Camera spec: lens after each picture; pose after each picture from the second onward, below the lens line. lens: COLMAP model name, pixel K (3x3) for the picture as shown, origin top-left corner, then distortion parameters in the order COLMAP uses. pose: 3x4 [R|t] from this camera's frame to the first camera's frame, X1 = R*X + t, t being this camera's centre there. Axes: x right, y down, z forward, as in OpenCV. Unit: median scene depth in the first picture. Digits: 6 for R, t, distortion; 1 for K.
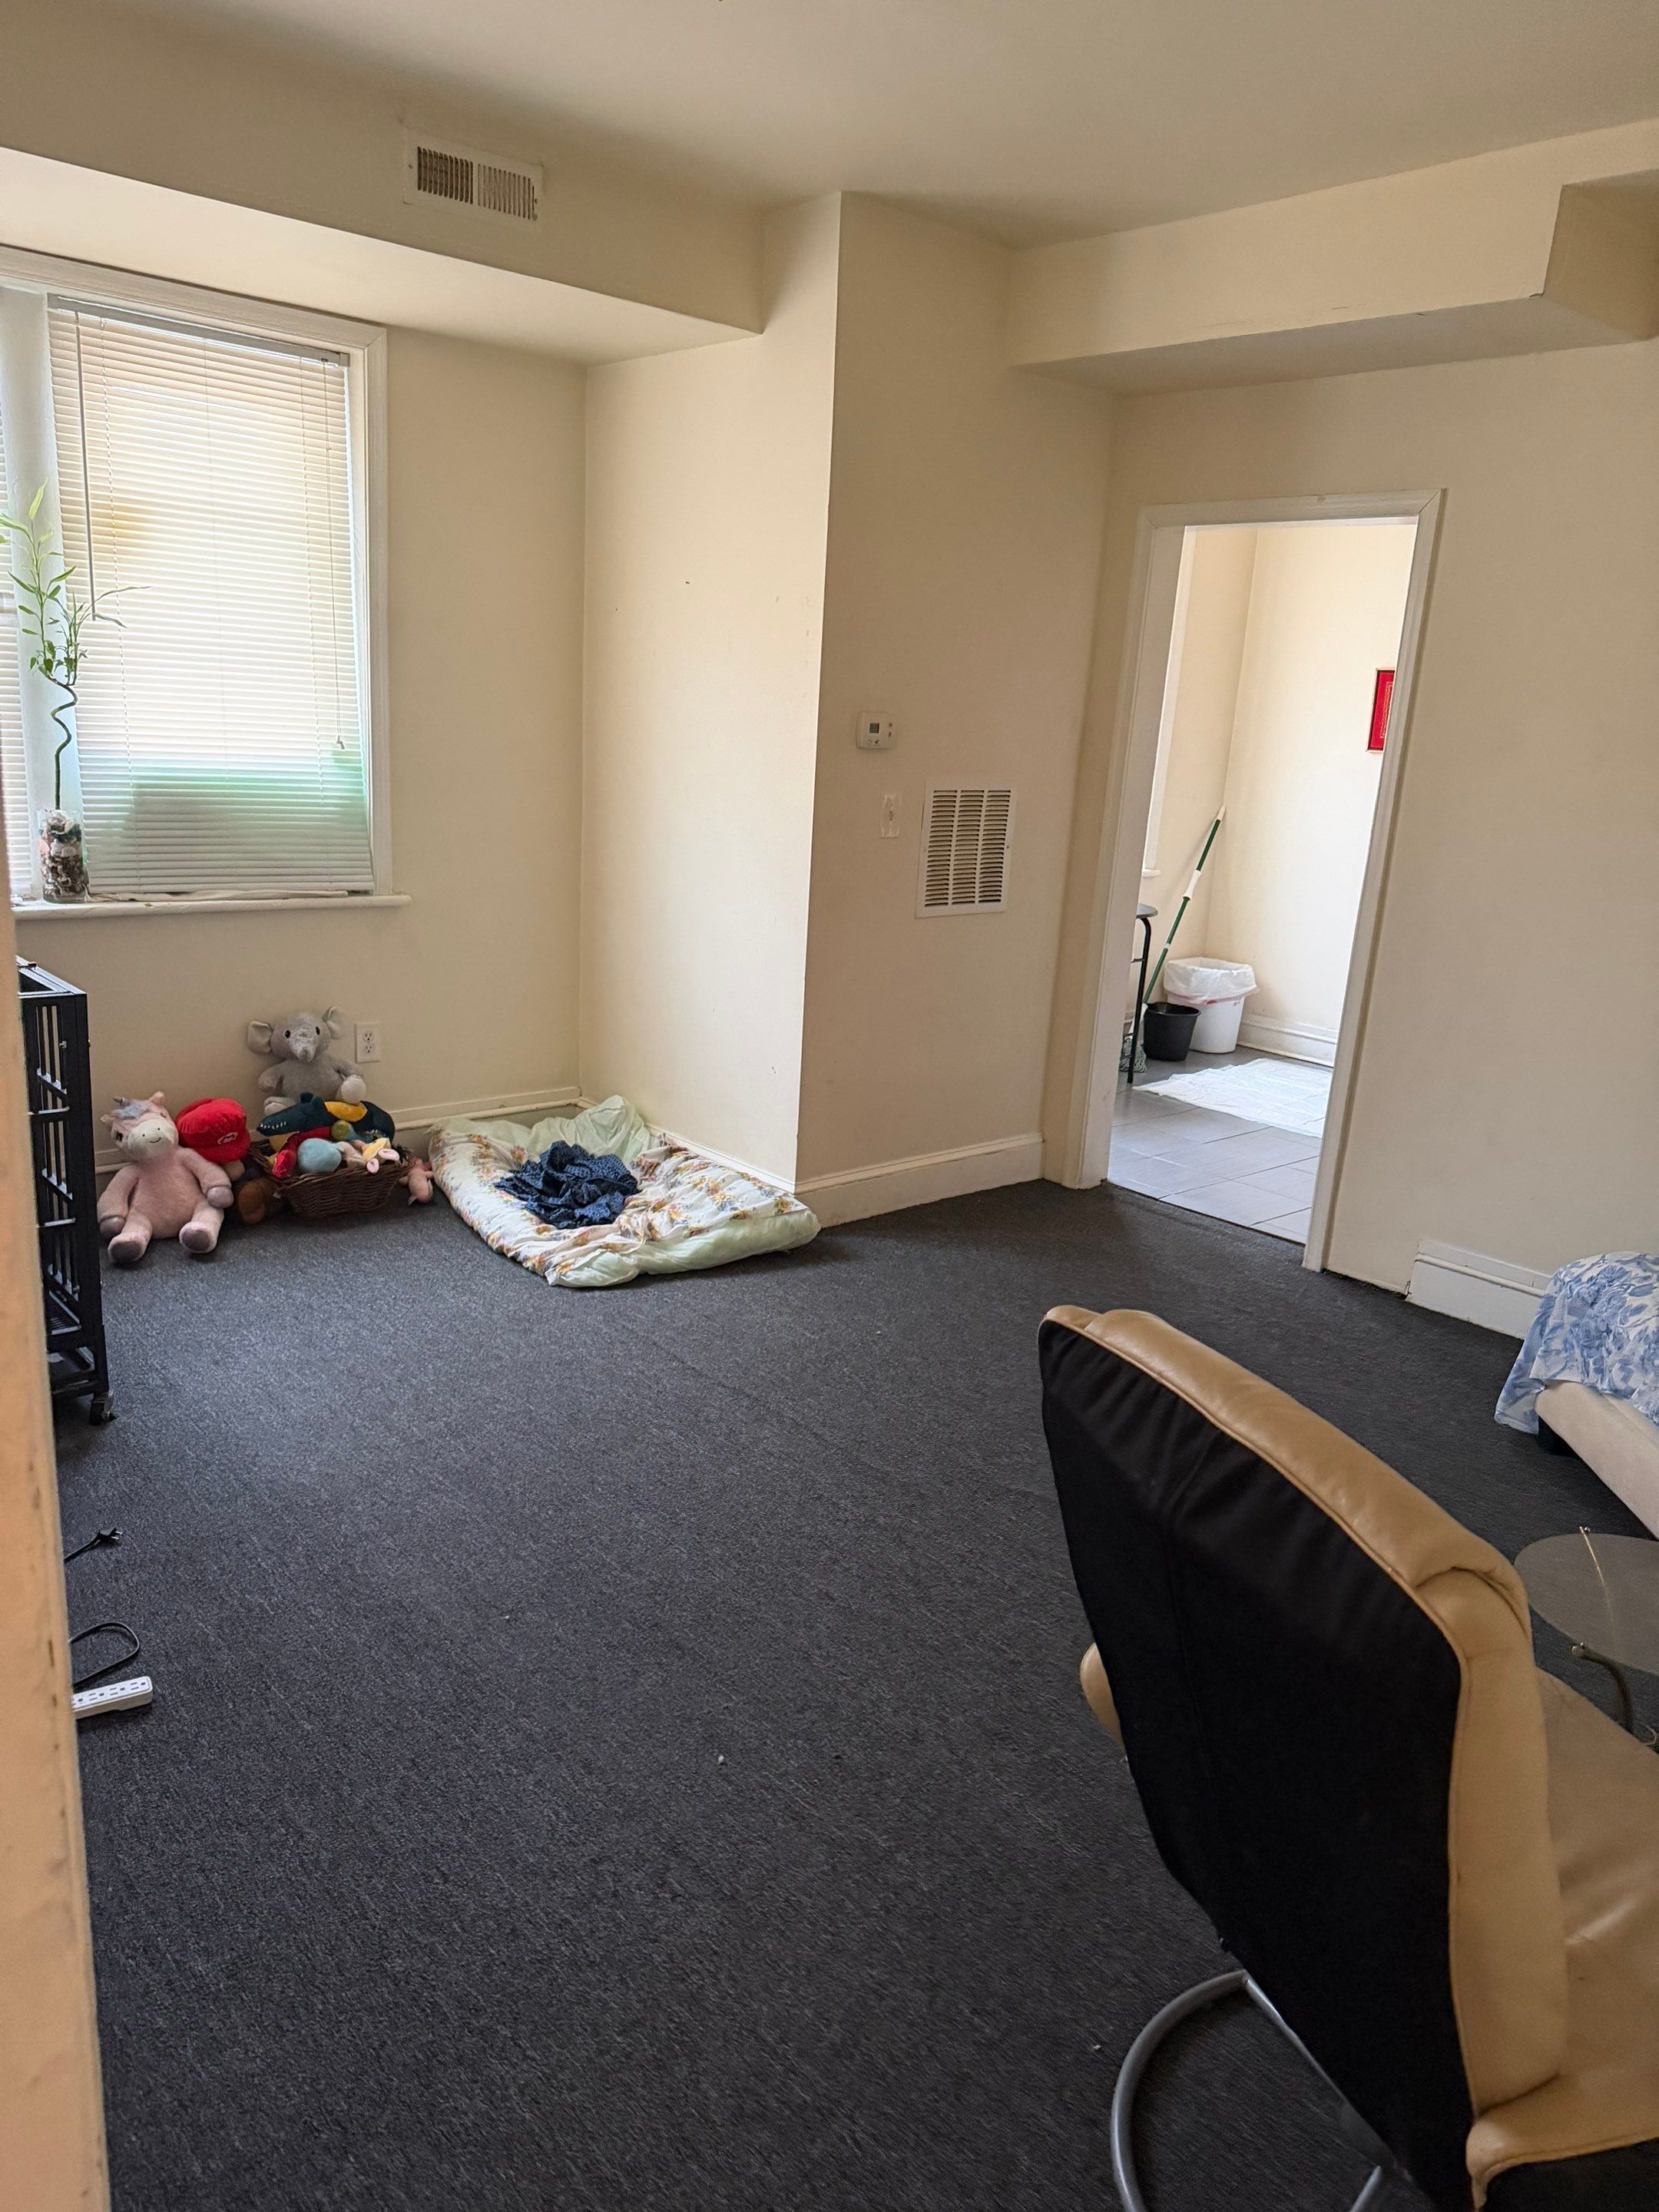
lens RADIAL K [[1543.4, 0, 835.5], [0, 1543.4, 1115.6], [0, 0, 1]] dist [0.090406, -0.110965]
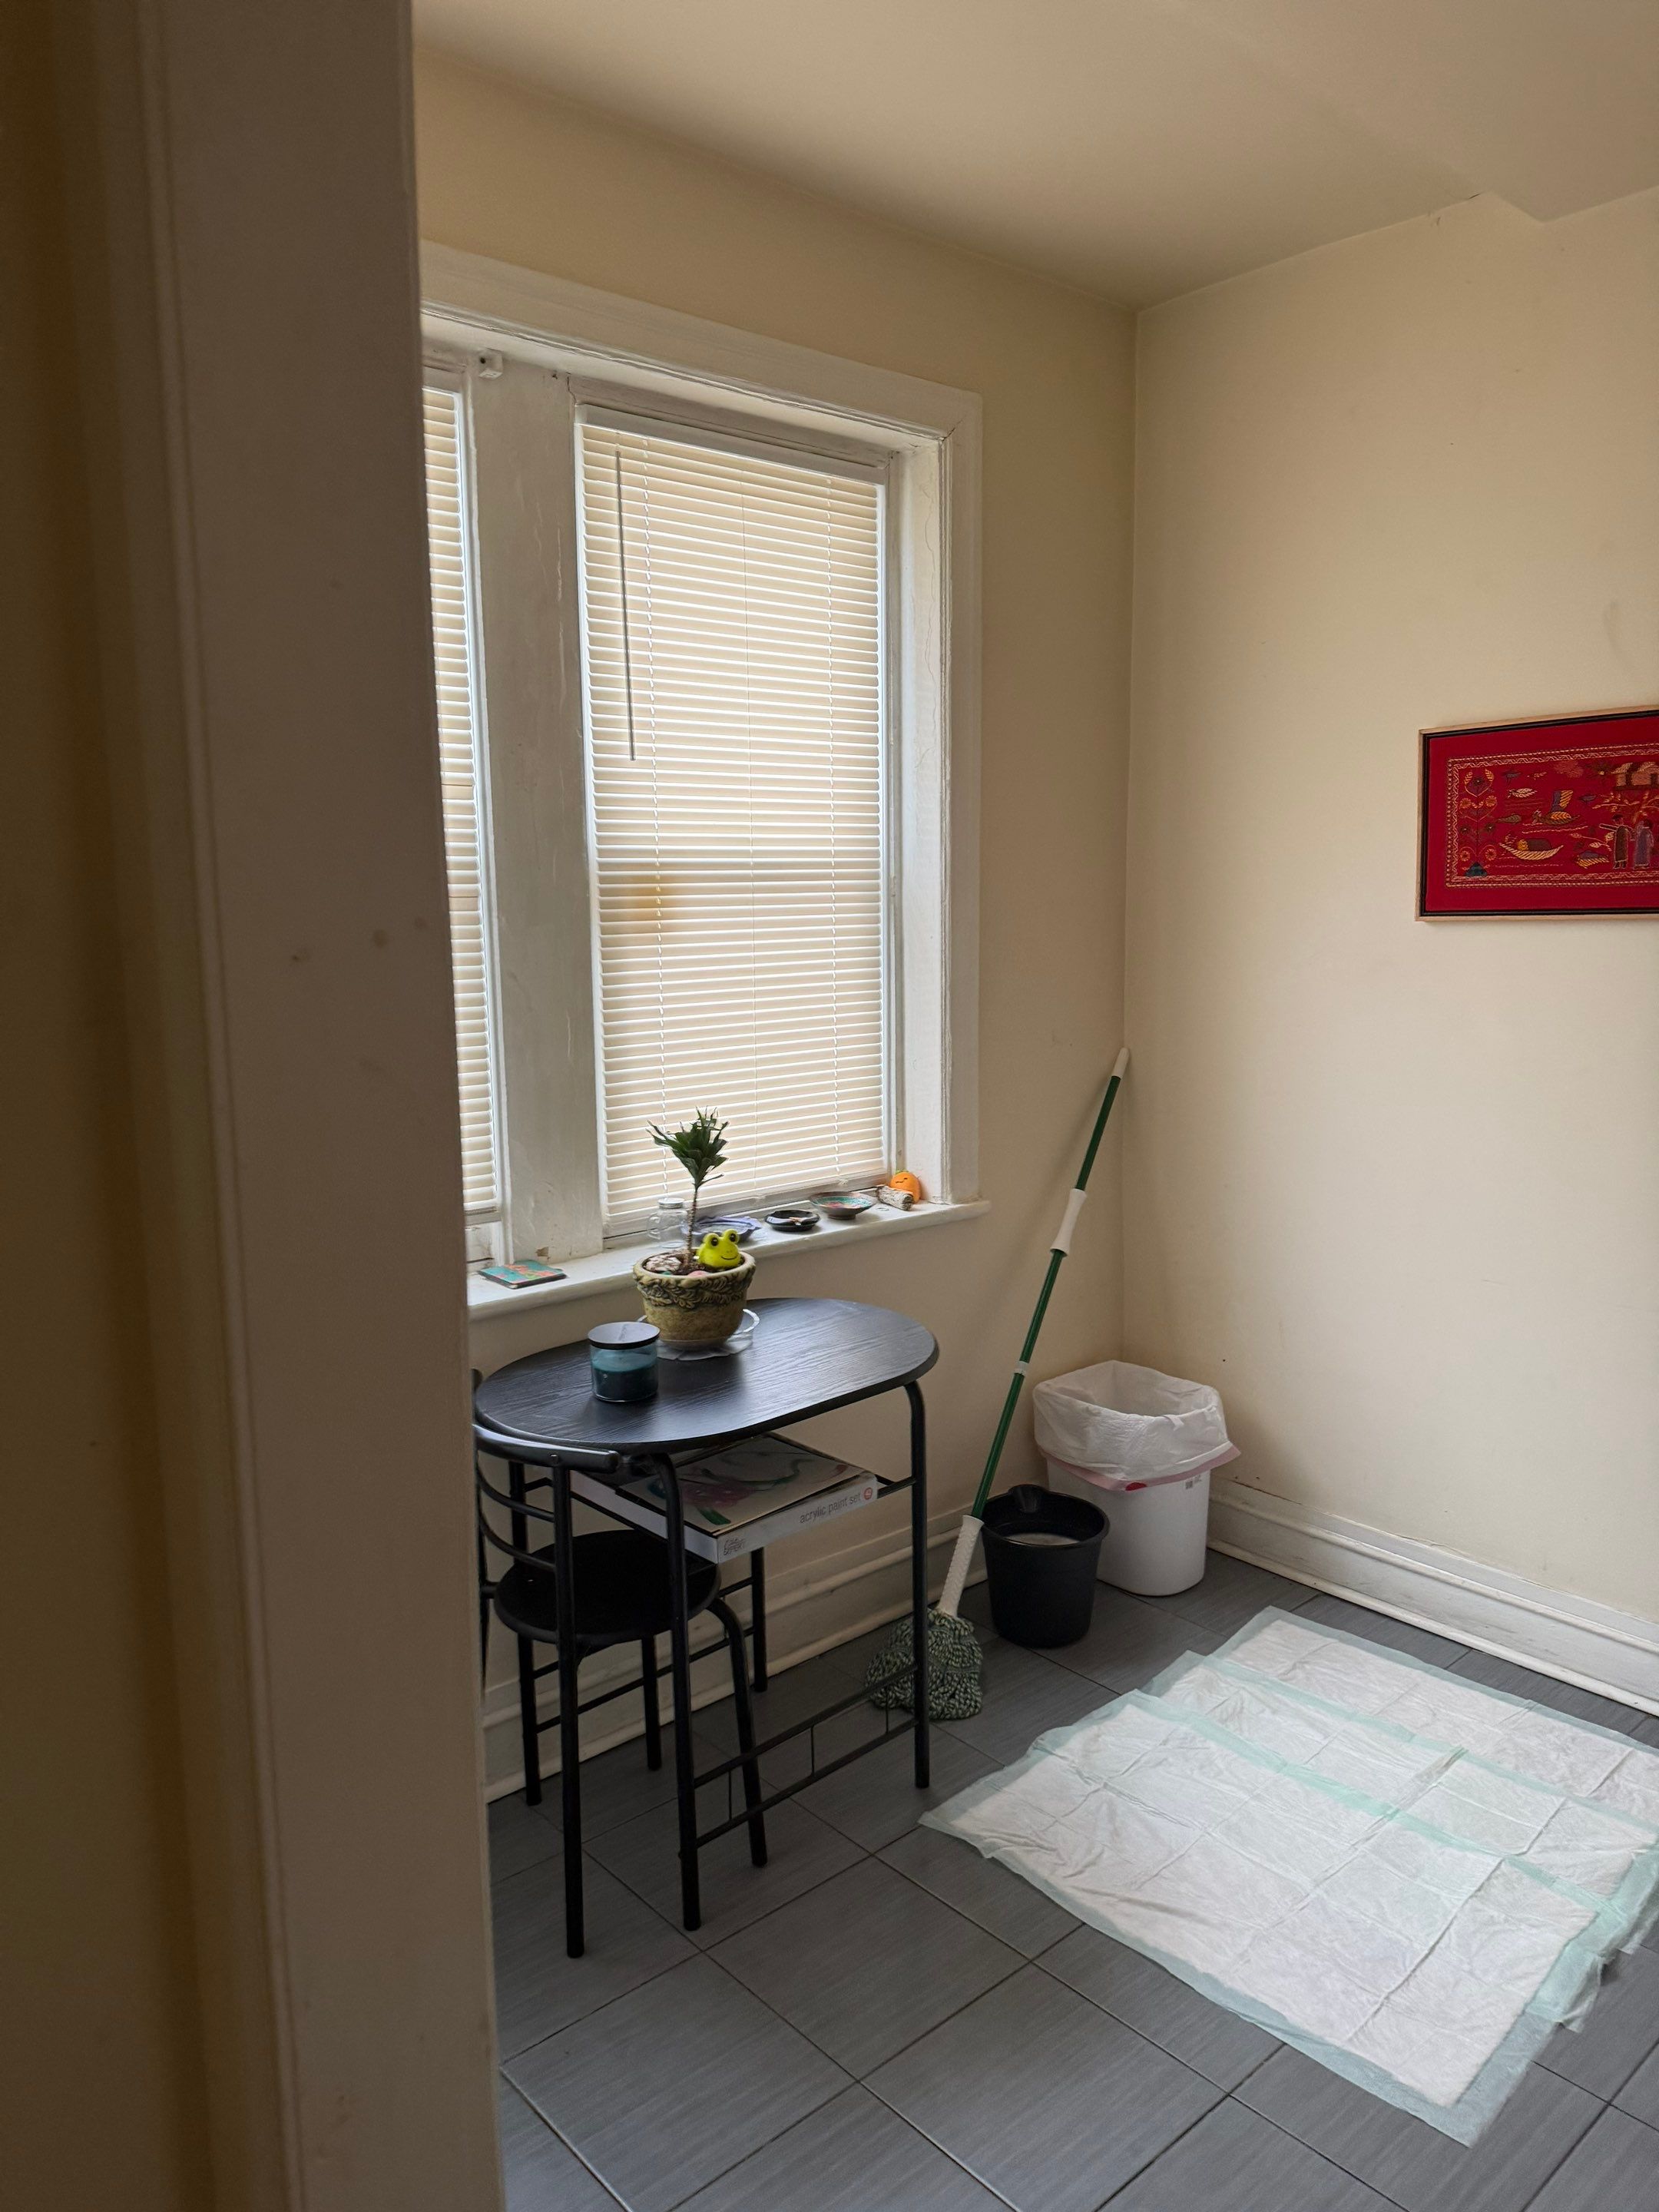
lens RADIAL K [[1522.6, 0, 829.5], [0, 1522.6, 1106.0], [0, 0, 1]] dist [0.067467, -0.107209]
pose [[0.996553, -0.078189, -0.027722, 0.174563], [0.073829, 0.988302, -0.133448, -0.127900], [0.037832, 0.130941, 0.990668, 0.544280]]
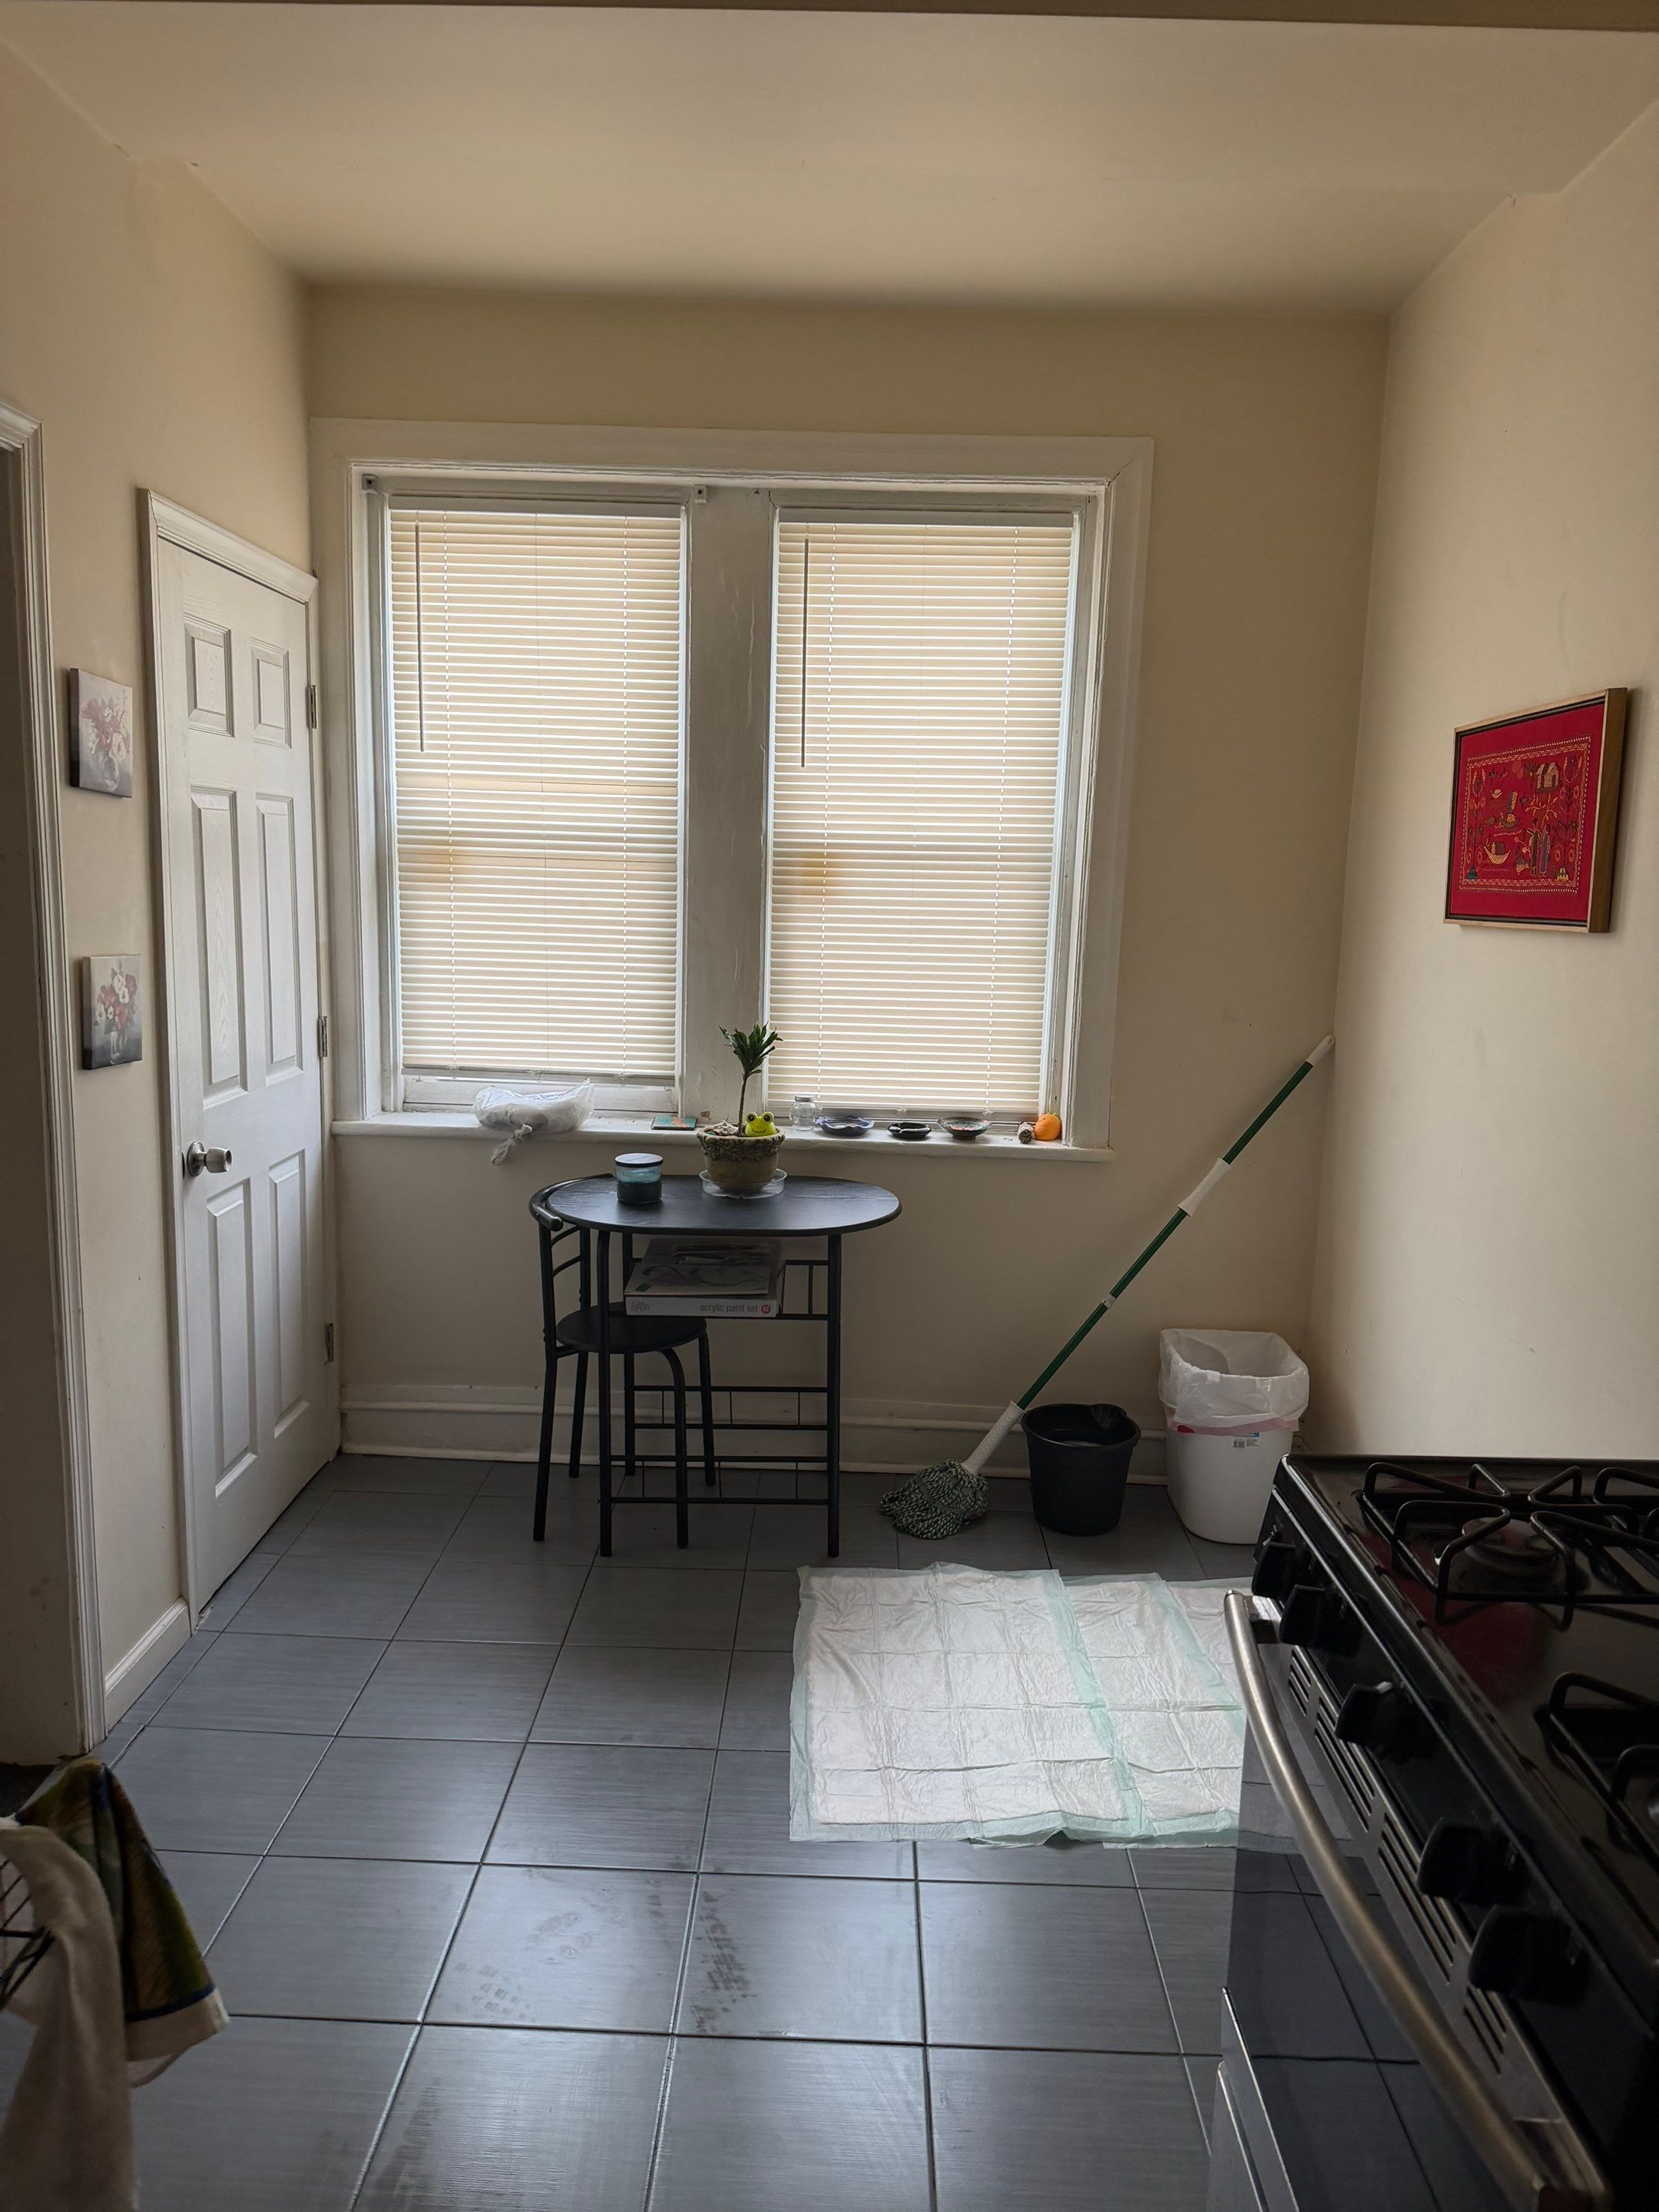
lens RADIAL K [[1543.4, 0, 835.5], [0, 1543.4, 1115.6], [0, 0, 1]] dist [0.090406, -0.110965]
pose [[0.726441, 0.064879, -0.684160, 0.487982], [-0.164163, 0.983095, -0.081081, -0.111250], [0.667334, 0.171214, 0.724811, 0.555853]]
